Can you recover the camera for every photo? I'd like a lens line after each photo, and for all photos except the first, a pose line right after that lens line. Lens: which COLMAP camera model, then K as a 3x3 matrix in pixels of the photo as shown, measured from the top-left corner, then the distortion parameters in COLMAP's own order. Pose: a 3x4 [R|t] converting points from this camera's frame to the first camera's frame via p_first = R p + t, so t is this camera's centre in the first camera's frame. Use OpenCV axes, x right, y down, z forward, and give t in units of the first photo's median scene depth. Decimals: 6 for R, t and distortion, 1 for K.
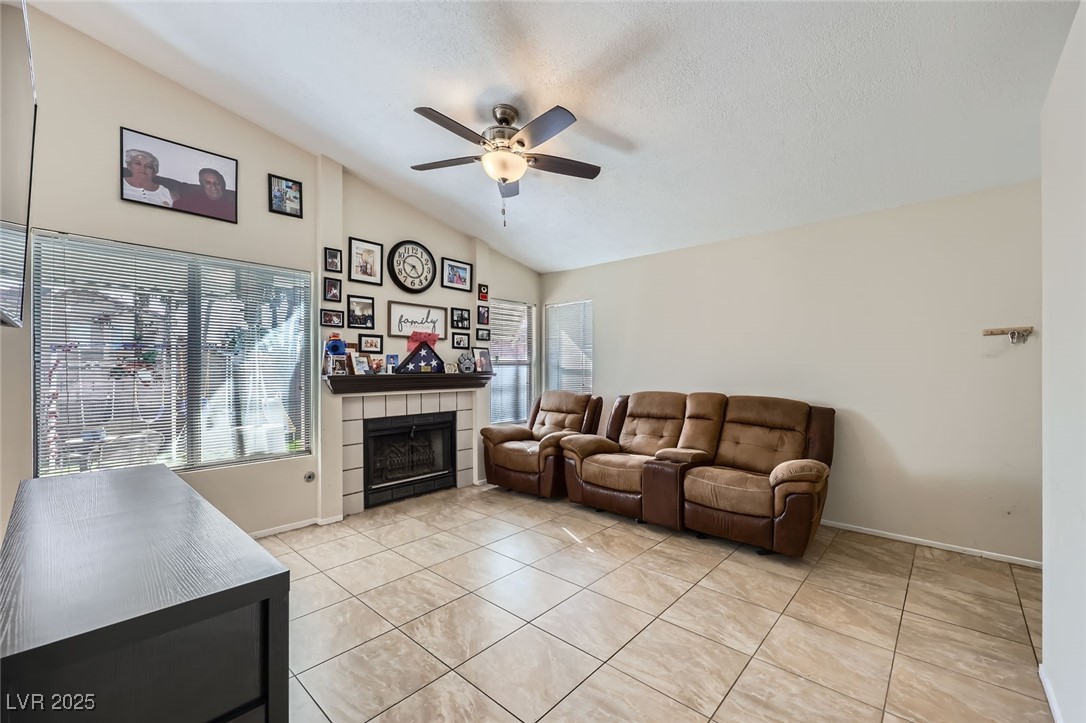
lens RADIAL K [[446.6, 0, 546.4], [0, 446.6, 368.5], [0, 0, 1]] dist [0.001676, 0.001437]
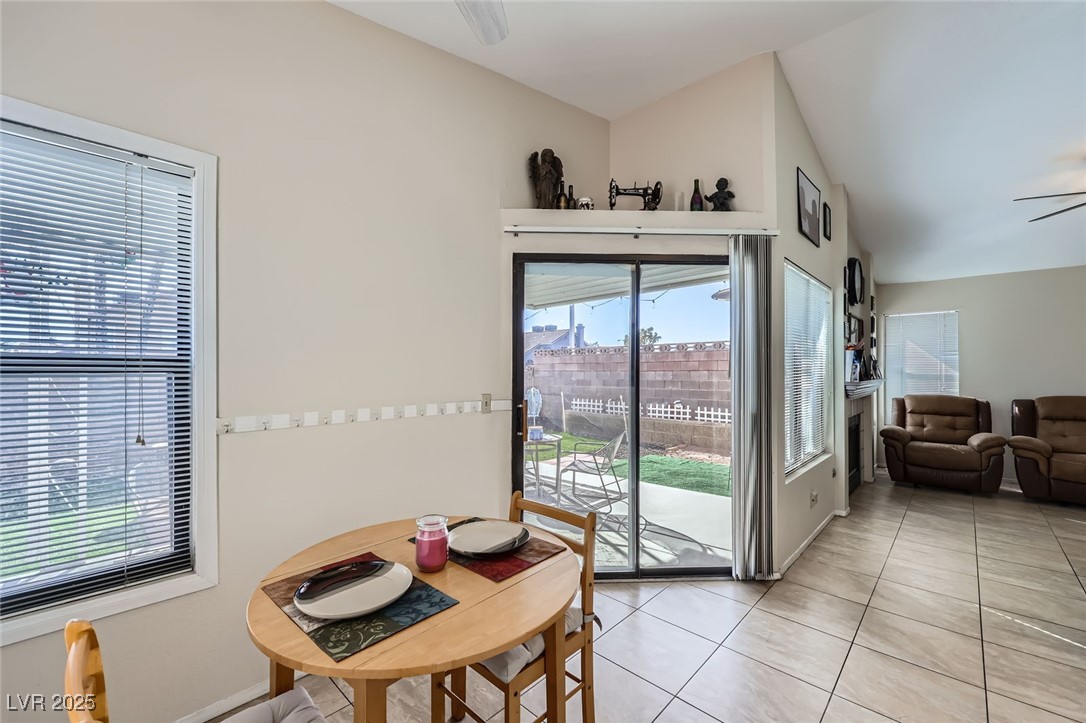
lens RADIAL K [[446.6, 0, 545.9], [0, 446.6, 368.7], [0, 0, 1]] dist [0.001676, 0.001437]
pose [[0.999978, 0.002031, -0.006257, -1.253838], [-0.002041, 0.999997, -0.001674, -0.013532], [0.006253, 0.001687, 0.999979, -0.118972]]
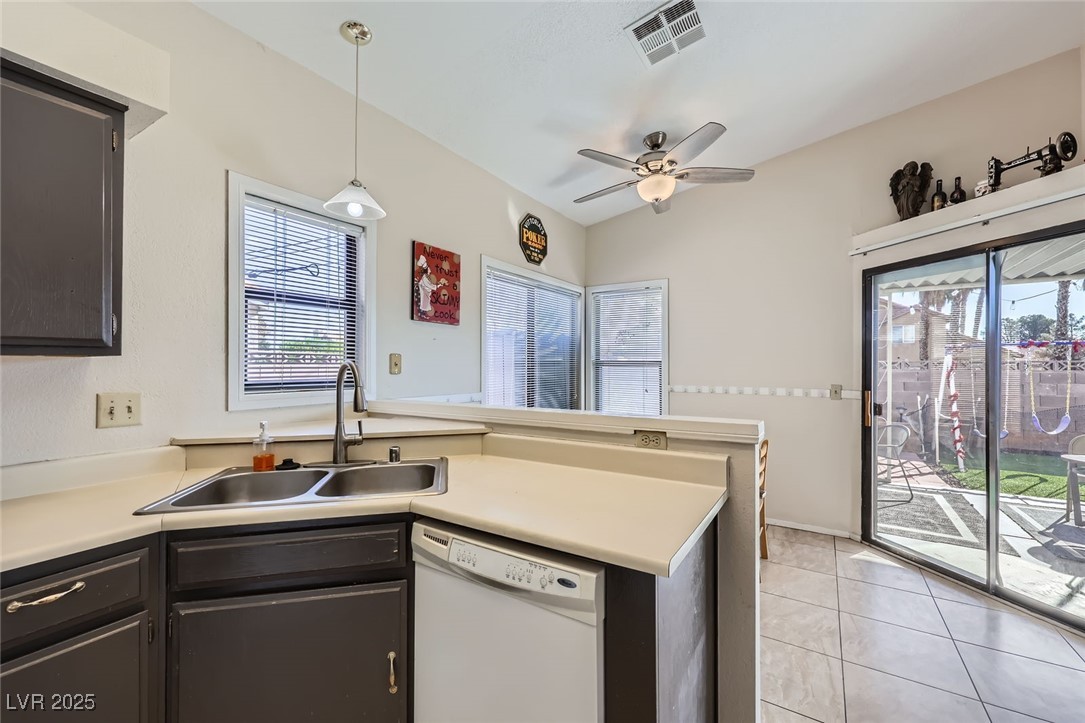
lens RADIAL K [[446.1, 0, 552.7], [0, 446.1, 363.4], [0, 0, 1]] dist [0.001676, 0.001437]
pose [[0.188243, -0.002713, -0.982119, -0.518471], [-0.005821, 0.999976, -0.003878, -0.011294], [0.982105, 0.006447, 0.188222, -0.162713]]
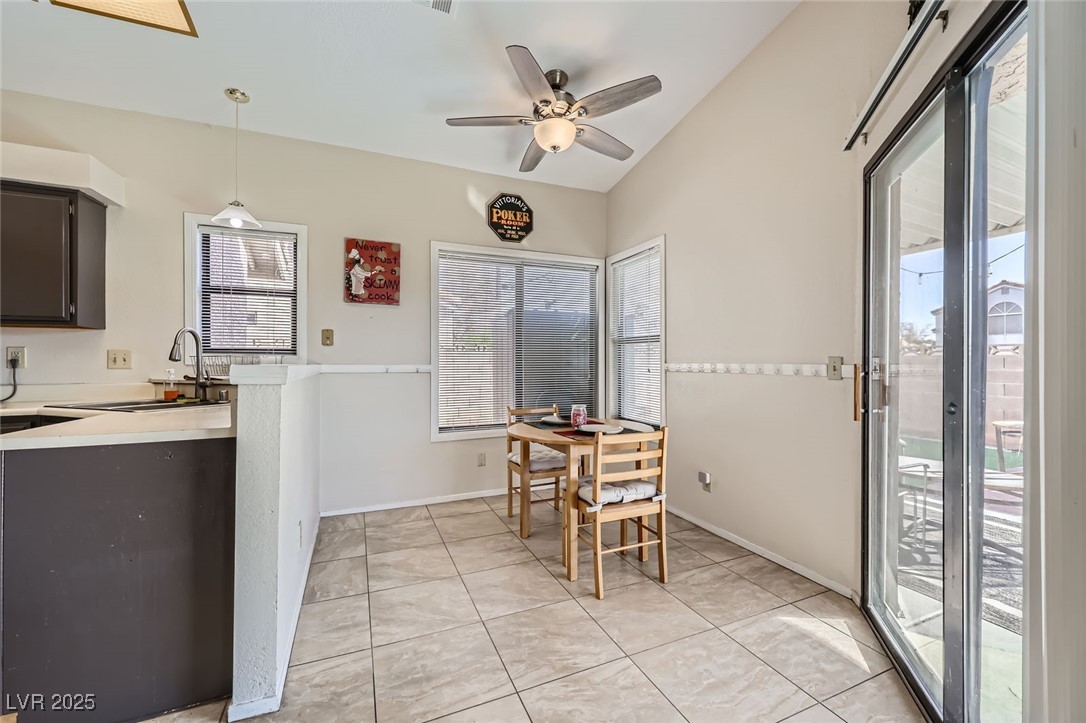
lens RADIAL K [[446.6, 0, 547.8], [0, 446.6, 363.5], [0, 0, 1]] dist [0.001676, 0.001437]
pose [[-0.409127, 0.002499, -0.912474, -0.622599], [-0.003839, 0.999983, 0.004460, 0.036376], [0.912469, 0.005328, -0.409110, 0.516097]]
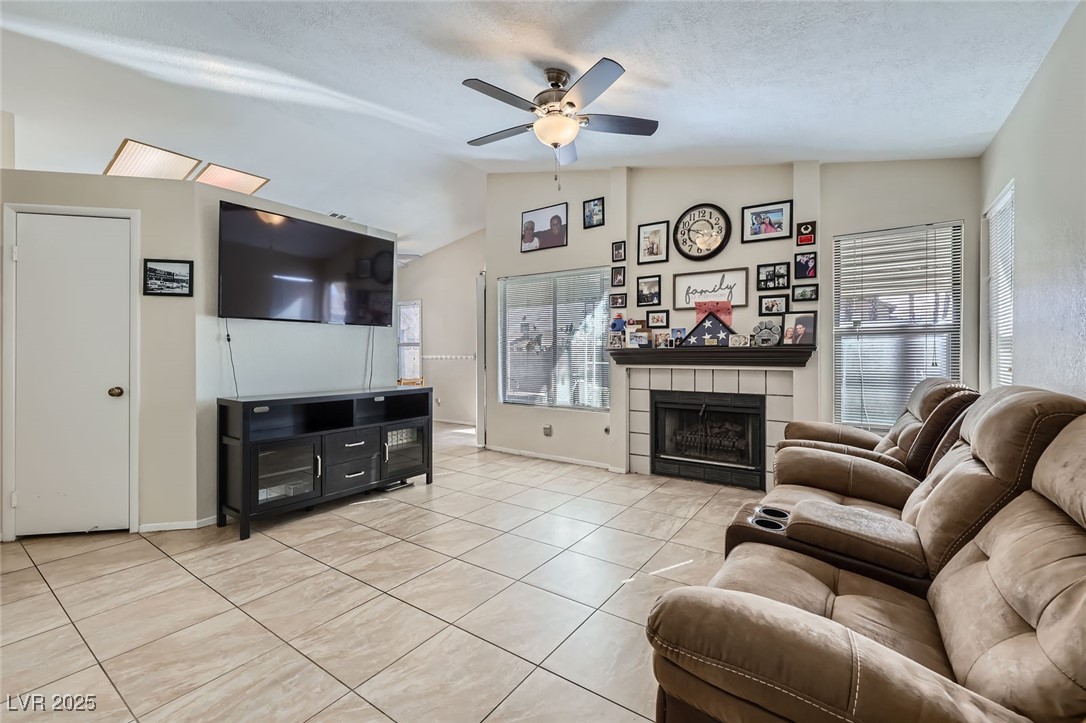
lens RADIAL K [[446.6, 0, 542.7], [0, 446.6, 357.2], [0, 0, 1]] dist [0.001676, 0.001437]
pose [[0.128248, 0.010295, -0.991689, 0.693722], [0.000644, 0.999945, 0.010464, 0.025790], [0.991742, -0.001981, 0.128235, 0.667316]]
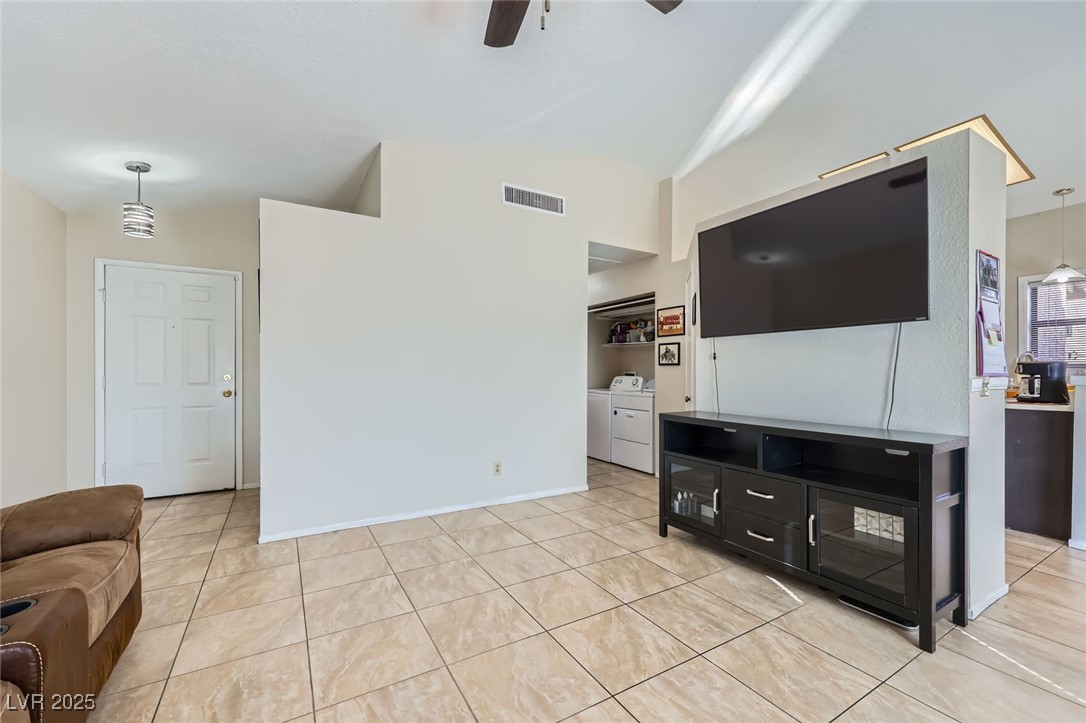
lens RADIAL K [[446.6, 0, 551.0], [0, 446.6, 369.2], [0, 0, 1]] dist [0.001676, 0.001437]
pose [[-0.960391, 0.003680, 0.278631, -0.184787], [0.001562, 0.999968, -0.007823, 0.032474], [-0.278651, -0.007078, -0.960366, 1.150895]]
